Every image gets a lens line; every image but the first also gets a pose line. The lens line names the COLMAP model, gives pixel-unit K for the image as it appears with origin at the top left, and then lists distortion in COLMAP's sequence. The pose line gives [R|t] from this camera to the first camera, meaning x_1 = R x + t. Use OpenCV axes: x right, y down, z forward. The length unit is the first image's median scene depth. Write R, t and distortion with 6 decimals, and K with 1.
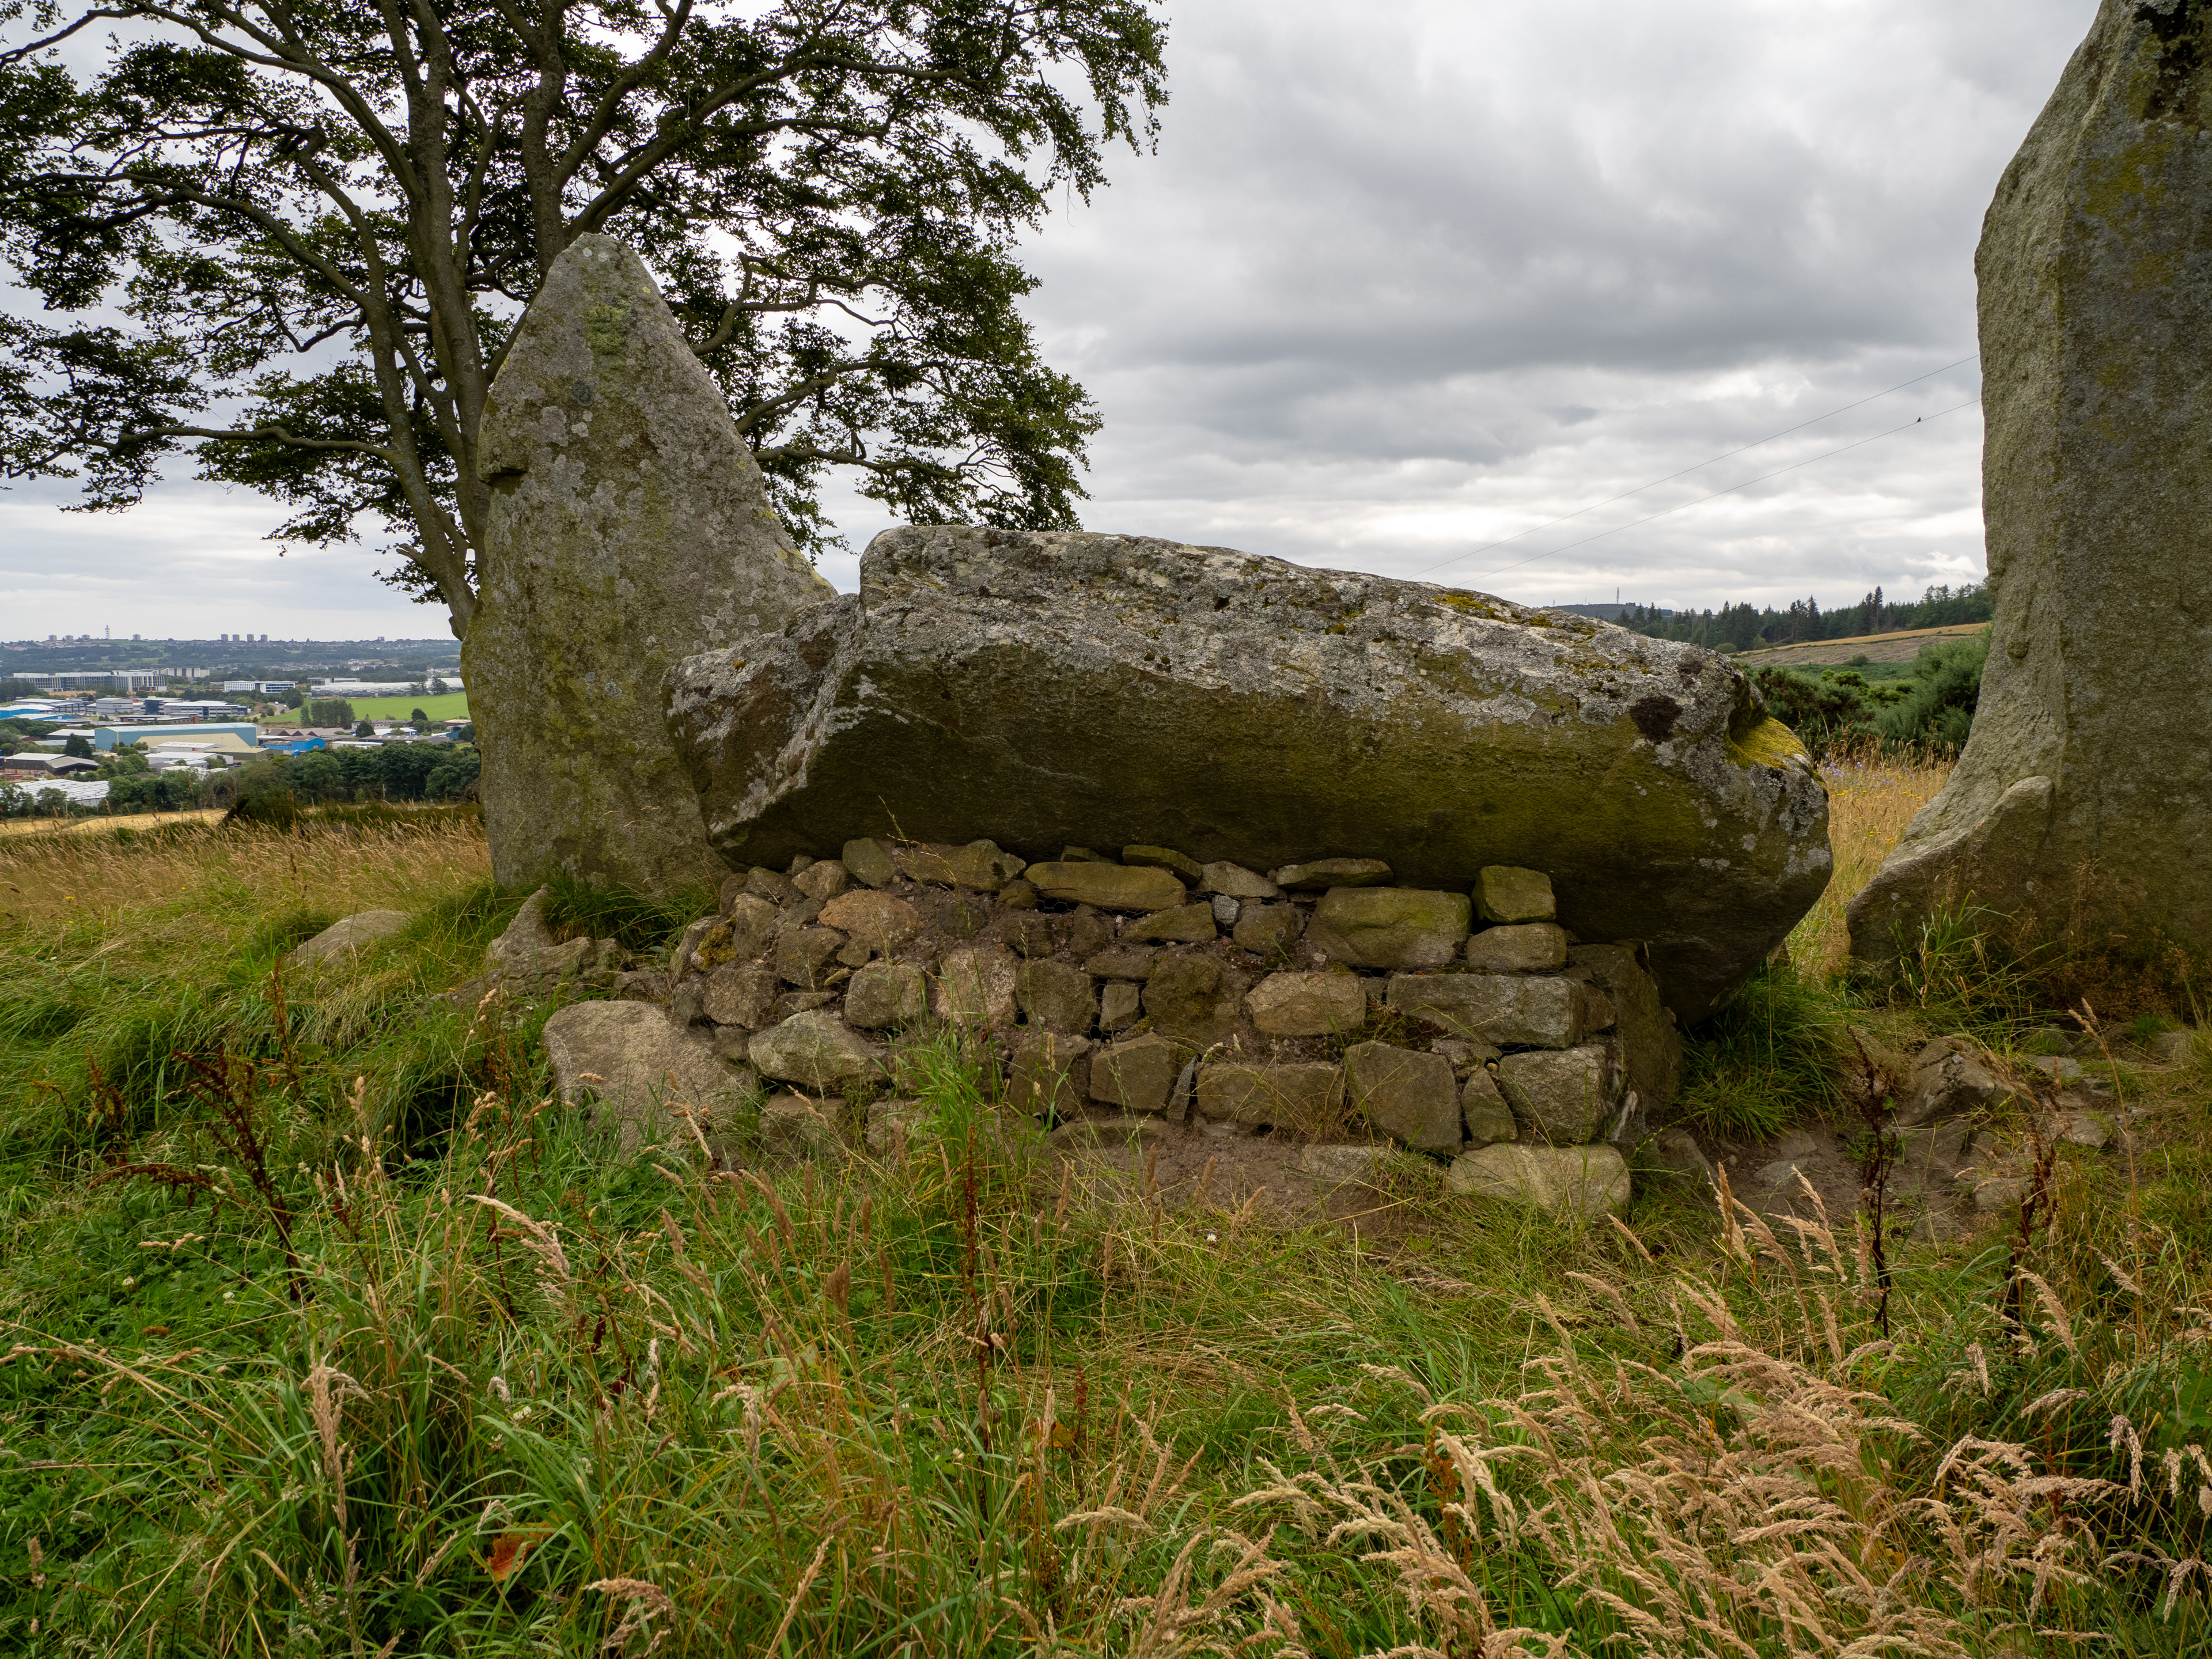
lens RADIAL K [[1560.3, 0, 1106.0], [0, 1560.3, 829.5], [0, 0, 1]] dist [-0.042645, 0.006522]
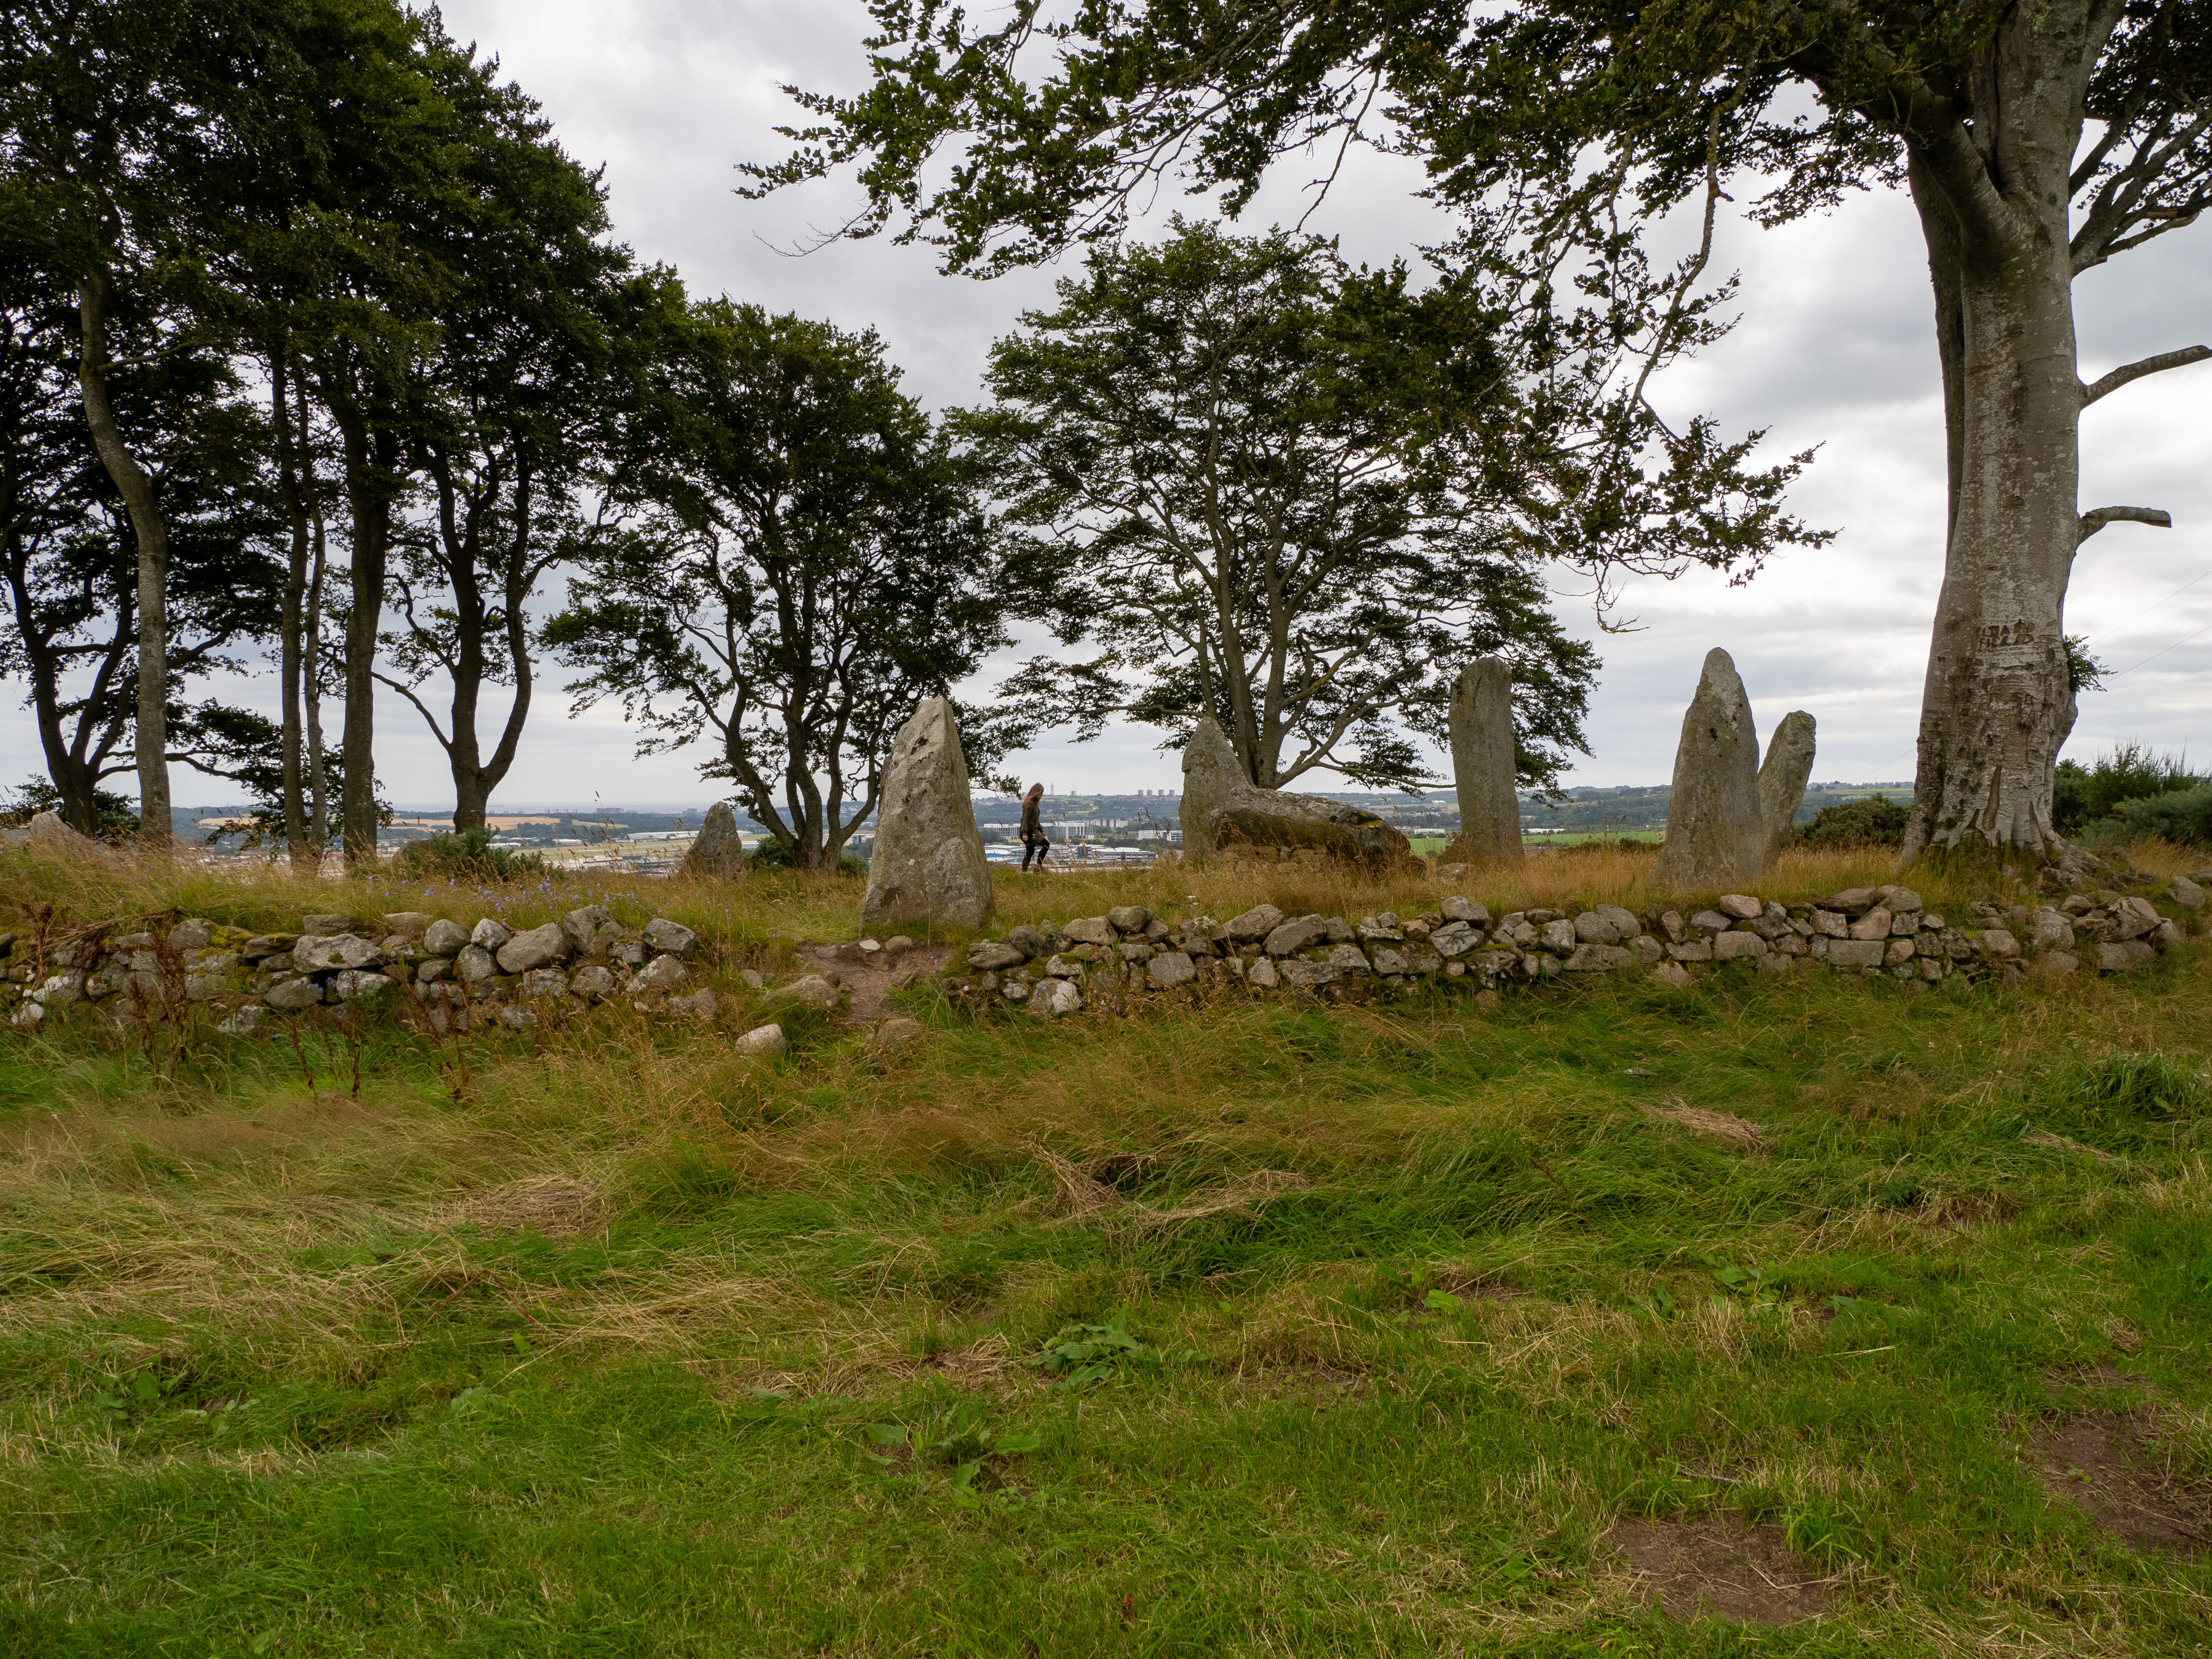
lens RADIAL K [[1560.3, 0, 1106.0], [0, 1560.3, 829.5], [0, 0, 1]] dist [-0.042645, 0.006522]
pose [[0.858062, -0.002077, -0.513542, 0.452128], [-0.047395, 0.995404, -0.083217, 0.085906], [0.511355, 0.095745, 0.854020, -0.771562]]
